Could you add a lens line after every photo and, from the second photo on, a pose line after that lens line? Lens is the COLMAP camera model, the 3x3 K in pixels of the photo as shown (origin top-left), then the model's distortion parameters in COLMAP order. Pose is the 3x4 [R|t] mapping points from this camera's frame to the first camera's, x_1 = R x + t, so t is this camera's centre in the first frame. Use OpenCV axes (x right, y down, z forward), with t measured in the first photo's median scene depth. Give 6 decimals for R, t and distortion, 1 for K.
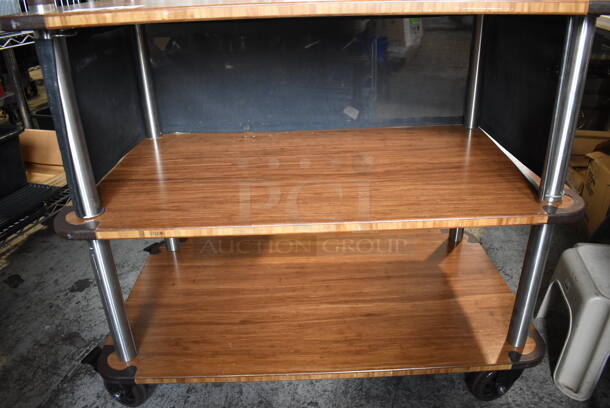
lens RADIAL K [[469.8, 0, 305.0], [0, 469.8, 204.0], [0, 0, 1]] dist [-0.087796, 0.002540]
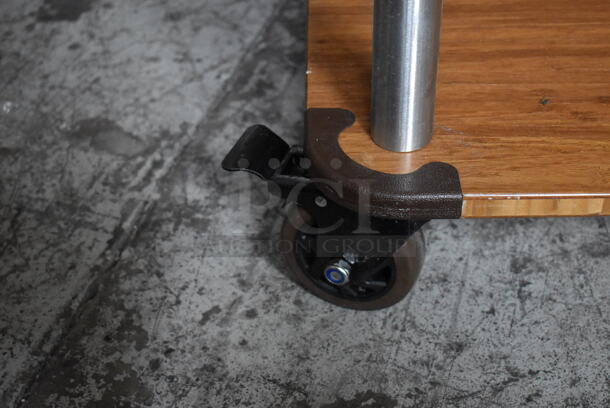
lens RADIAL K [[1031.4, 0, 305.0], [0, 1031.4, 204.0], [0, 0, 1]] dist [-0.017802, 0.003774]
pose [[0.999436, 0.021525, -0.025773, -0.399091], [-0.015161, 0.974096, 0.225626, 0.203665], [0.029962, -0.225108, 0.973873, 0.295350]]
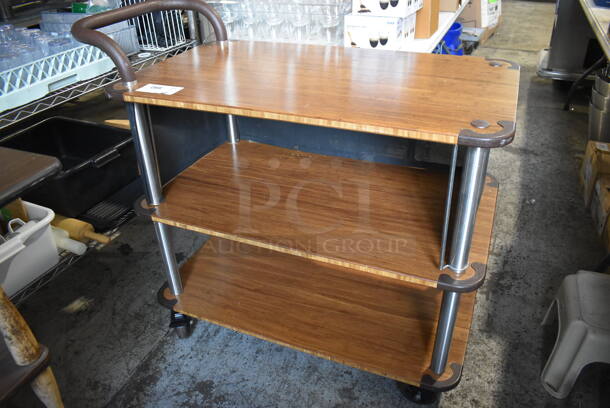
lens RADIAL K [[469.8, 0, 305.0], [0, 469.8, 204.0], [0, 0, 1]] dist [-0.087796, 0.002540]
pose [[0.911286, 0.214828, -0.351293, 0.442859], [-0.176333, 0.974533, 0.138535, -0.221528], [0.372108, -0.064301, 0.925960, -0.230724]]
